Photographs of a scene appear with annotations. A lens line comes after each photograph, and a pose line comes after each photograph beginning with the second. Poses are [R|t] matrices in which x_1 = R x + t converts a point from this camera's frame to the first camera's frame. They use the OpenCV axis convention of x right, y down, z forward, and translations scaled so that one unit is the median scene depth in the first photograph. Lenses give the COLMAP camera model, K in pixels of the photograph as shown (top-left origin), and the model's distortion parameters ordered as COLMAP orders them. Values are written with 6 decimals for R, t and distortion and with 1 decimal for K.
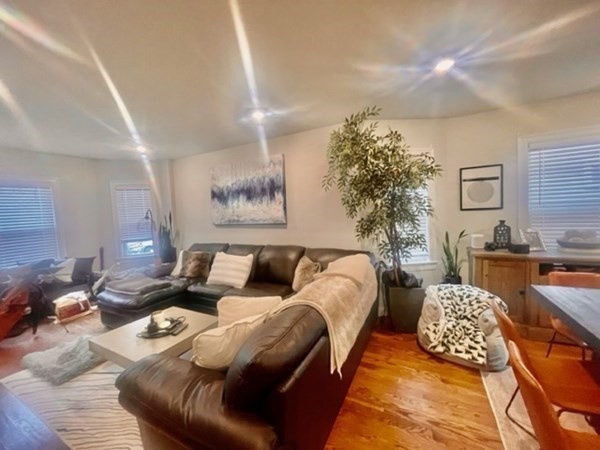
lens RADIAL K [[241.4, 0, 300.2], [0, 241.4, 224.3], [0, 0, 1]] dist [-0.004312, 0.000278]
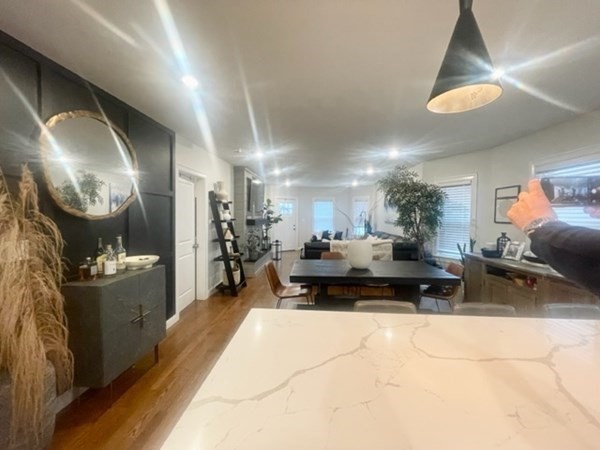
lens RADIAL K [[241.4, 0, 299.7], [0, 241.4, 224.0], [0, 0, 1]] dist [-0.004312, 0.000278]
pose [[0.409859, 0.085788, -0.908106, 1.175500], [-0.083681, 0.994905, 0.056220, -0.033196], [0.908302, 0.052949, 0.414949, -0.342231]]
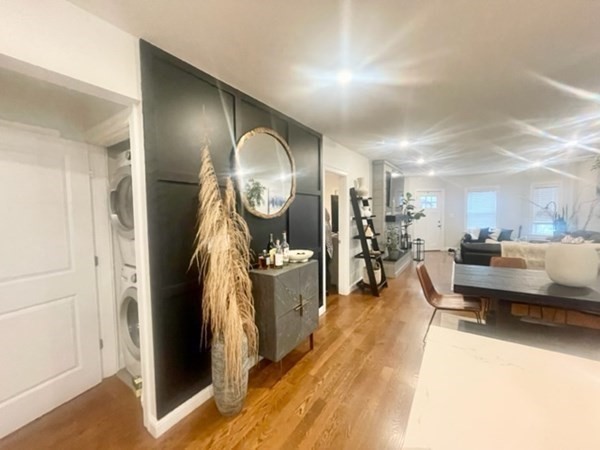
lens RADIAL K [[241.4, 0, 299.6], [0, 241.4, 224.1], [0, 0, 1]] dist [-0.004312, 0.000278]
pose [[-0.098197, 0.101467, -0.989981, 1.127108], [-0.039208, 0.993622, 0.105729, -0.030613], [0.994394, 0.049197, -0.093593, -0.390998]]
